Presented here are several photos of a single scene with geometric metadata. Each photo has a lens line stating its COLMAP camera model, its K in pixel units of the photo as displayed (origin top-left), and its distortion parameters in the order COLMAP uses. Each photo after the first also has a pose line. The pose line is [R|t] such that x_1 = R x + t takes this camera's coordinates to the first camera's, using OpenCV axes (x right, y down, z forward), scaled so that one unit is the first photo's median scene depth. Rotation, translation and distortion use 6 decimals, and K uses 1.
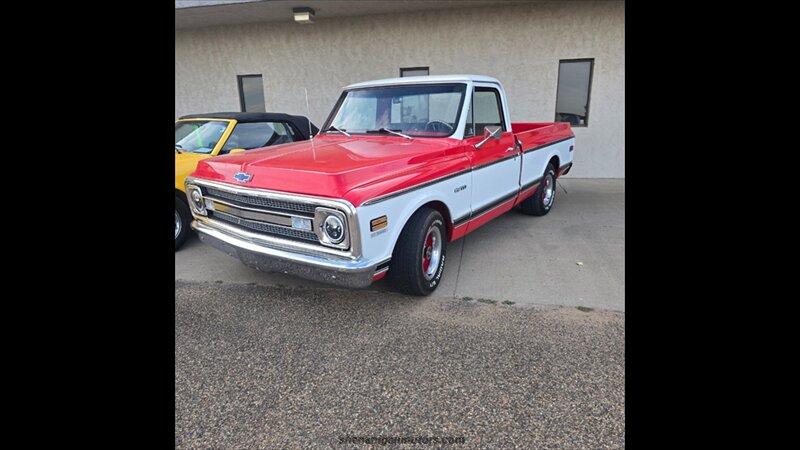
lens RADIAL K [[388.4, 0, 401.7], [0, 388.4, 224.1], [0, 0, 1]] dist [0.055322, -0.000058]
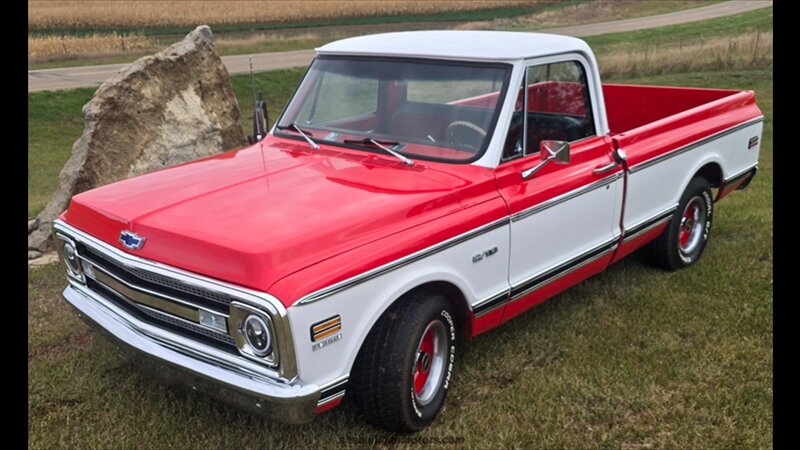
lens RADIAL K [[759.3, 0, 394.9], [0, 759.3, 287.2], [0, 0, 1]] dist [0.070402, 0.000000]
pose [[0.992331, 0.037480, -0.117791, 0.181638], [-0.027206, 0.995780, 0.087649, -0.166492], [0.120579, -0.083773, 0.989163, -0.208345]]
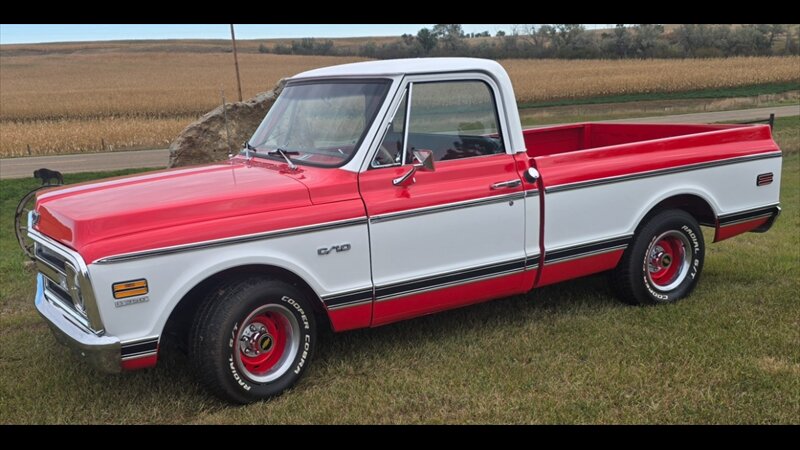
lens RADIAL K [[759.3, 0, 385.1], [0, 759.3, 297.6], [0, 0, 1]] dist [0.070402, 0.000000]
pose [[0.907117, 0.092343, -0.410624, 0.892227], [-0.090808, 0.995596, 0.023288, -0.057734], [0.410966, 0.016163, 0.911507, -0.123051]]
